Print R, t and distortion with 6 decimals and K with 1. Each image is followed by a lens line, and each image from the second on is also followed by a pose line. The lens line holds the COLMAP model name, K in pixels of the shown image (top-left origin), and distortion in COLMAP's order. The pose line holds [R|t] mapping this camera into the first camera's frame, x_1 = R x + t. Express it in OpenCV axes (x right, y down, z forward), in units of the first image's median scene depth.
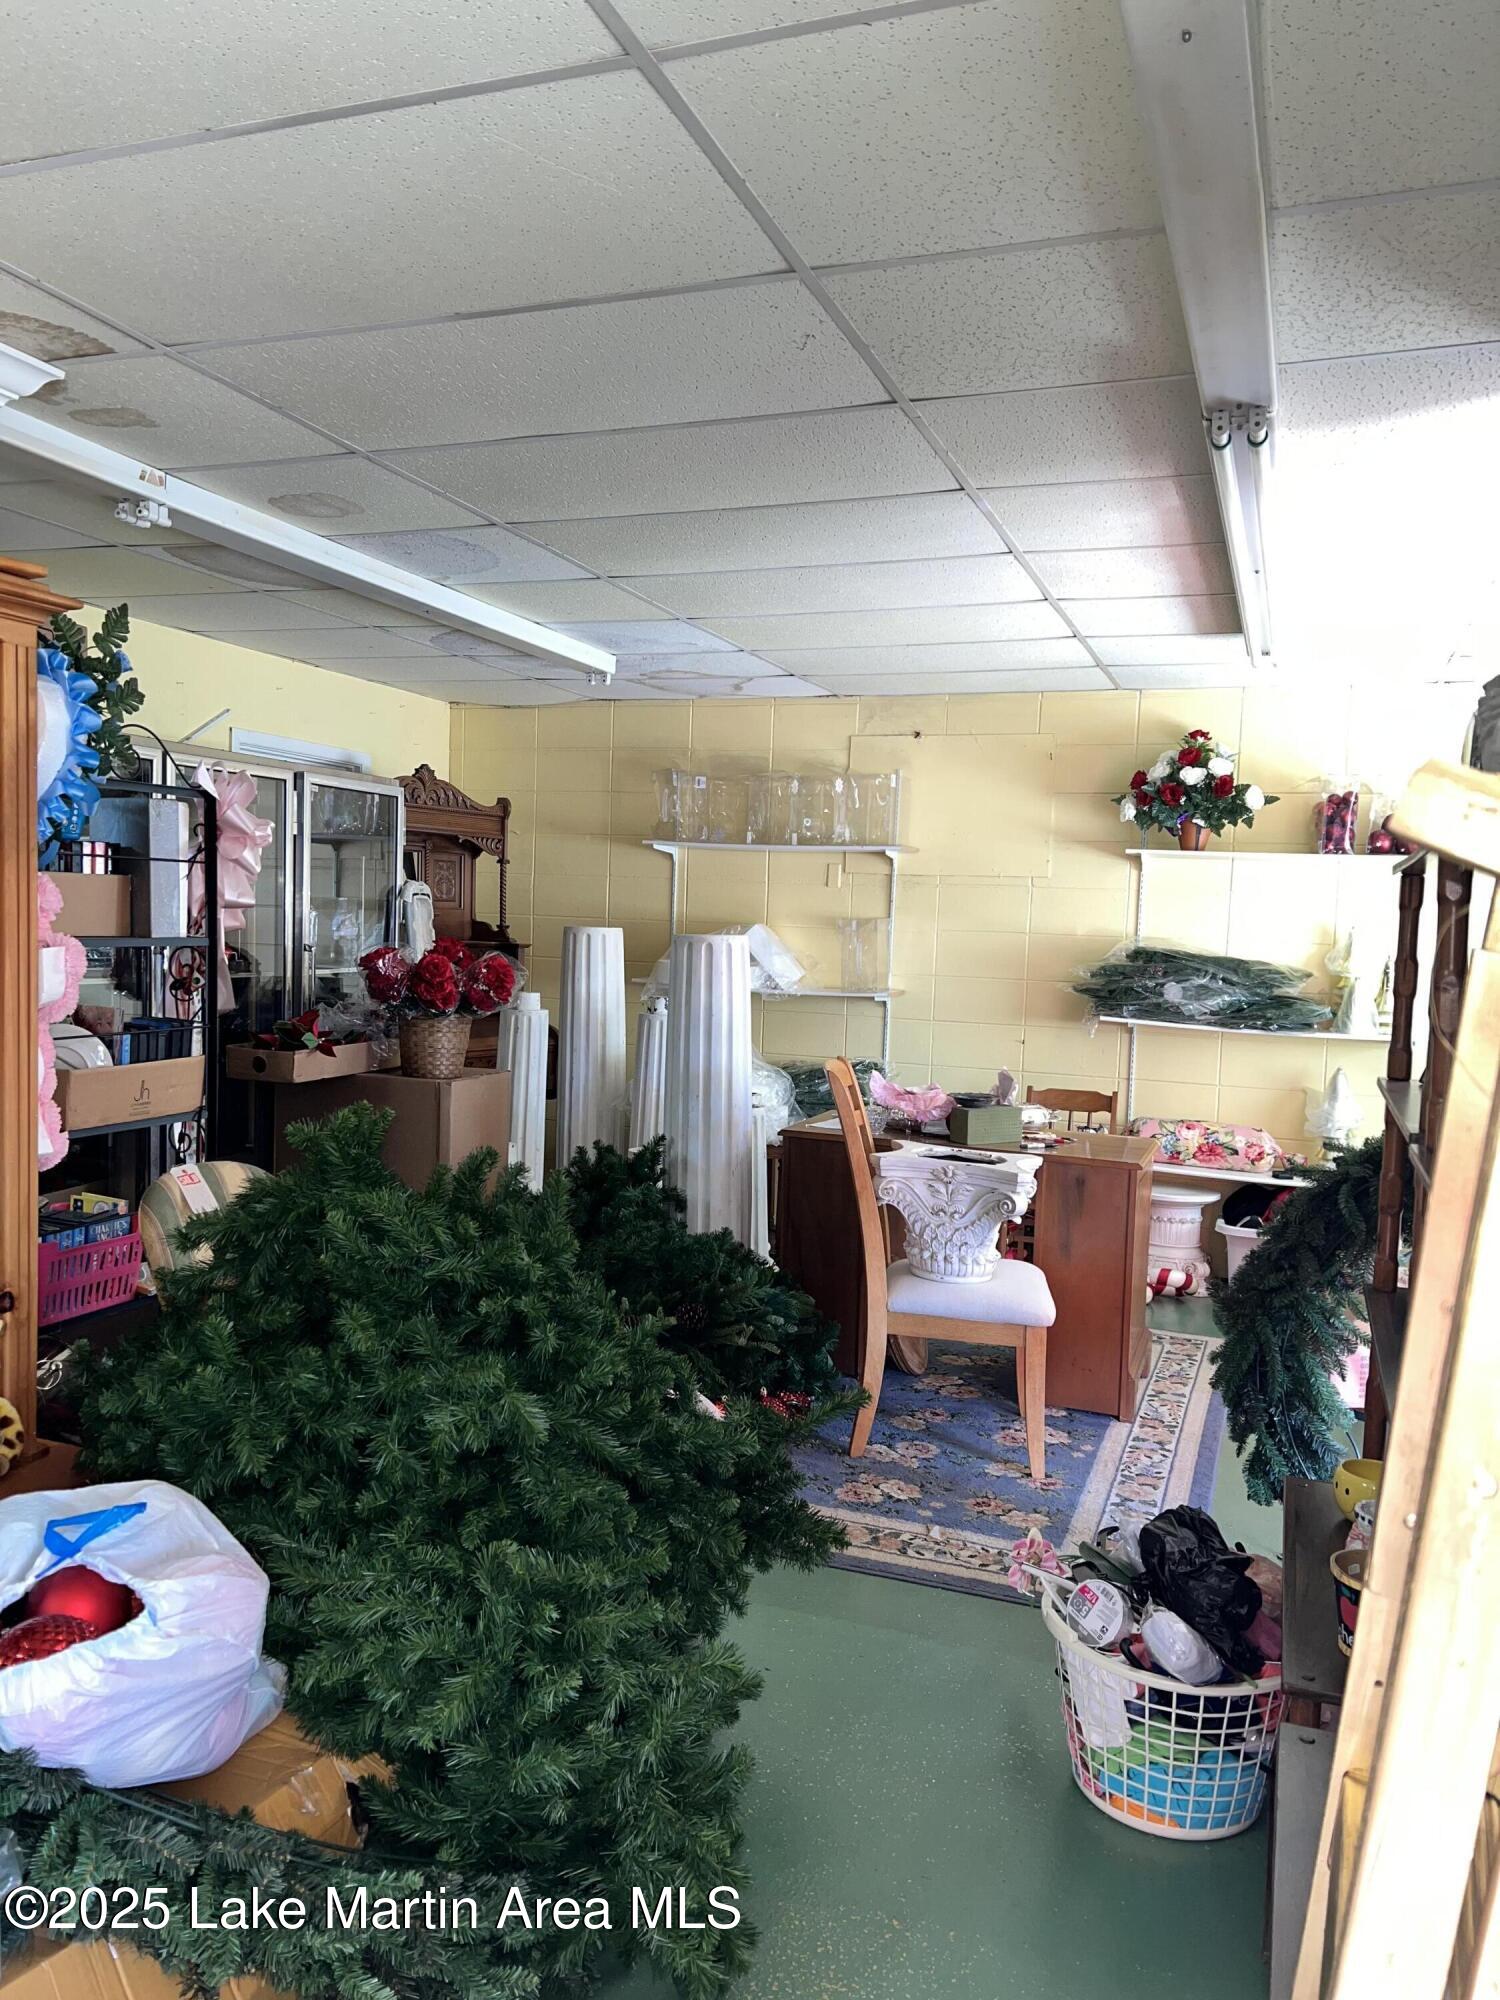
lens RADIAL K [[1516.0, 0, 750.0], [0, 1516.0, 1000.0], [0, 0, 1]] dist [0.031497, -0.006581]
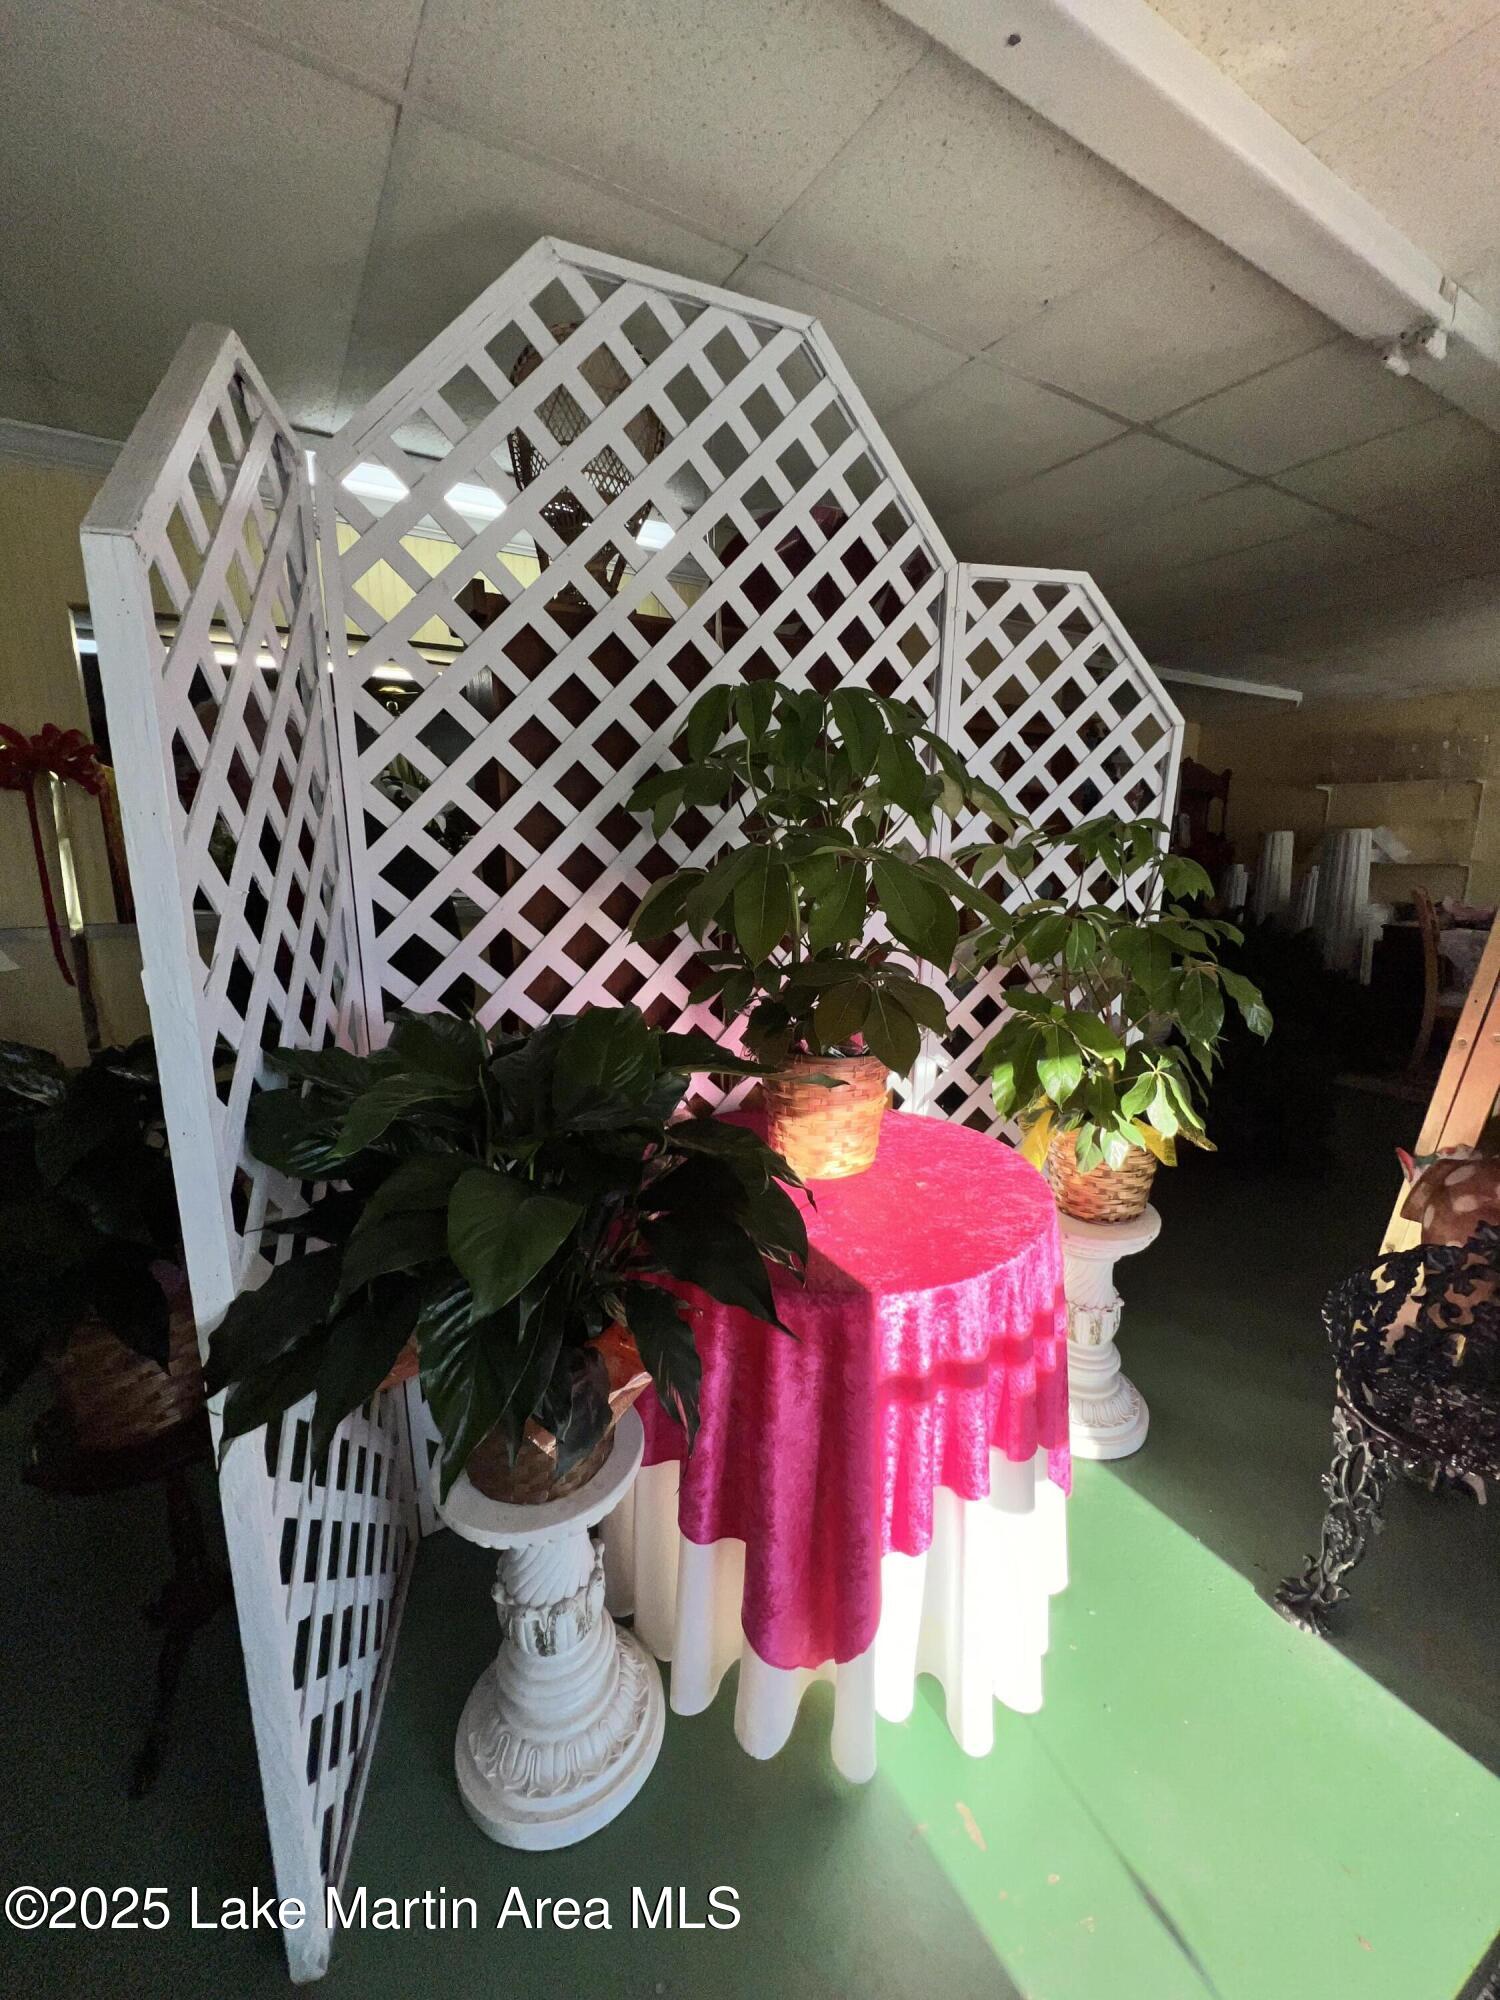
lens RADIAL K [[806.0, 0, 750.0], [0, 806.0, 1000.0], [0, 0, 1]] dist [-0.001353, -0.000101]
pose [[0.792019, 0.077160, -0.605601, 0.007324], [0.004713, 0.991178, 0.132451, 0.028334], [0.610479, -0.107758, 0.784668, -0.282053]]
